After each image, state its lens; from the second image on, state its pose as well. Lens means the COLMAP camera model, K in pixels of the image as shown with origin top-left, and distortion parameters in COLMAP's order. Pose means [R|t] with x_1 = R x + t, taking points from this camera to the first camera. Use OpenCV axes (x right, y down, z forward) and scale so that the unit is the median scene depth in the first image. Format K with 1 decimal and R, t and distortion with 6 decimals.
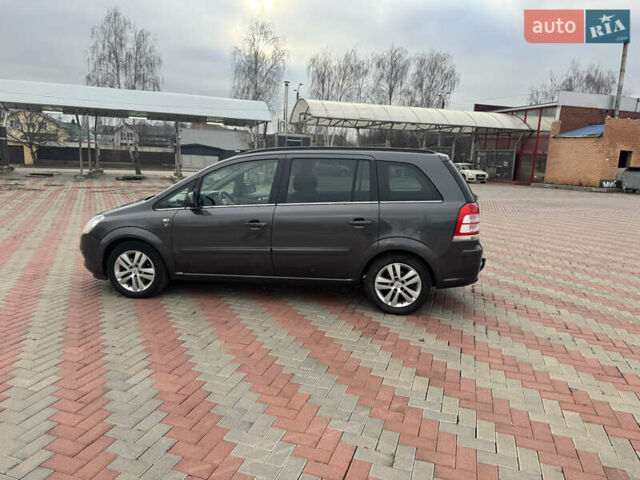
lens RADIAL K [[452.6, 0, 322.9], [0, 452.6, 244.2], [0, 0, 1]] dist [0.068129, -0.089650]
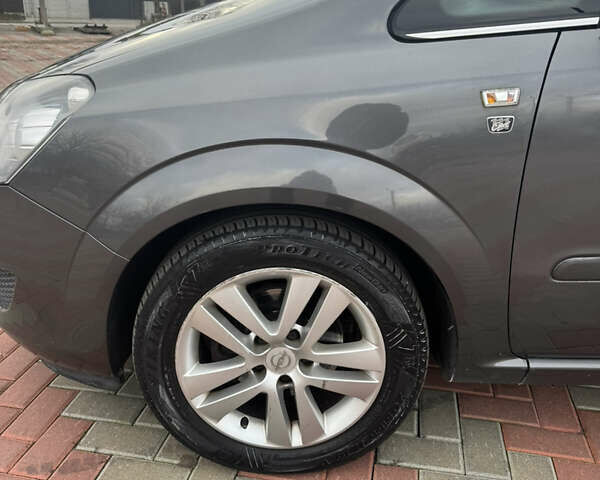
lens RADIAL K [[540.6, 0, 299.5], [0, 540.6, 242.1], [0, 0, 1]] dist [0.129810, 0.004702]
pose [[0.991129, -0.059160, 0.119010, -0.429430], [0.033064, 0.977069, 0.210338, -0.043825], [-0.128725, -0.204537, 0.970358, 0.773272]]
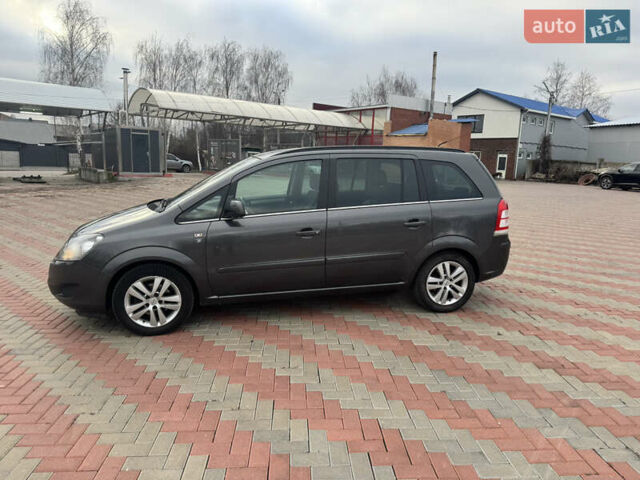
lens RADIAL K [[452.6, 0, 324.0], [0, 452.6, 238.2], [0, 0, 1]] dist [0.068129, -0.089650]
pose [[0.925058, -0.073229, 0.372699, -0.425049], [0.073968, 0.997184, 0.012337, -0.039066], [-0.372553, 0.016155, 0.927870, 0.148579]]
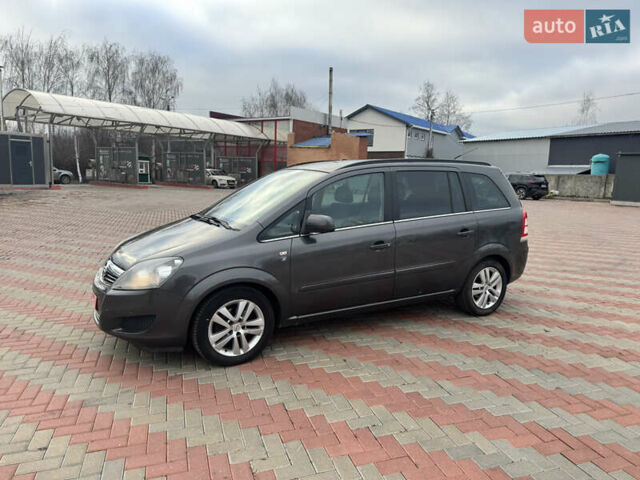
lens RADIAL K [[452.6, 0, 323.1], [0, 452.6, 240.2], [0, 0, 1]] dist [0.068129, -0.089650]
pose [[0.798388, -0.098651, 0.594007, -0.719204], [0.109557, 0.993821, 0.017799, -0.077550], [-0.592093, 0.050868, 0.804263, 0.327906]]
